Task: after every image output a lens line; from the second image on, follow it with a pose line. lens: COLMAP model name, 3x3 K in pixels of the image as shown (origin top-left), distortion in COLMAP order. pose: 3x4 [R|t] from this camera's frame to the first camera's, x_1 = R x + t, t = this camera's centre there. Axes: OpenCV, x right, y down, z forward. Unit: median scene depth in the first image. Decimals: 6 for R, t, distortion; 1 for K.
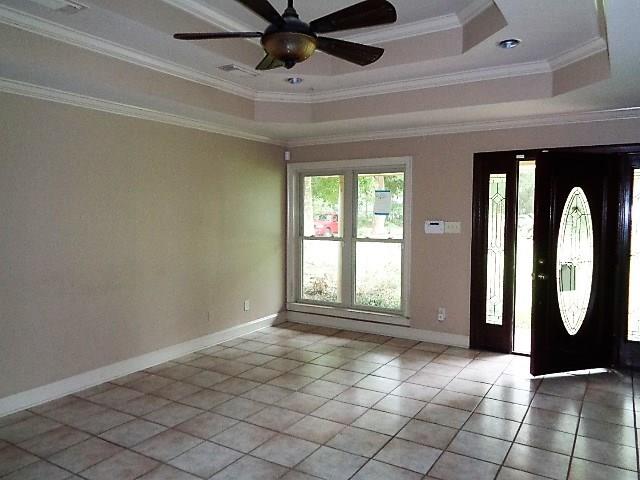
lens RADIAL K [[481.4, 0, 320.9], [0, 481.4, 240.8], [0, 0, 1]] dist [-0.012471, 0.007188]
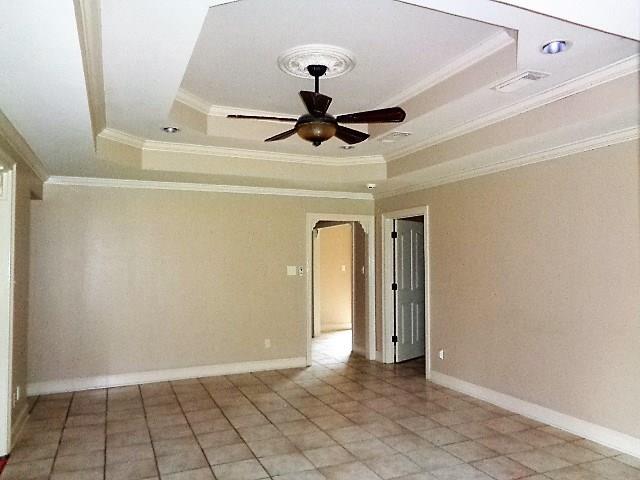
lens RADIAL K [[481.4, 0, 320.5], [0, 481.4, 240.0], [0, 0, 1]] dist [-0.012471, 0.007188]
pose [[-0.573078, -0.032299, -0.818864, 0.707554], [-0.046209, 0.998907, -0.007061, -0.066861], [0.818197, 0.033793, -0.573944, 1.258133]]
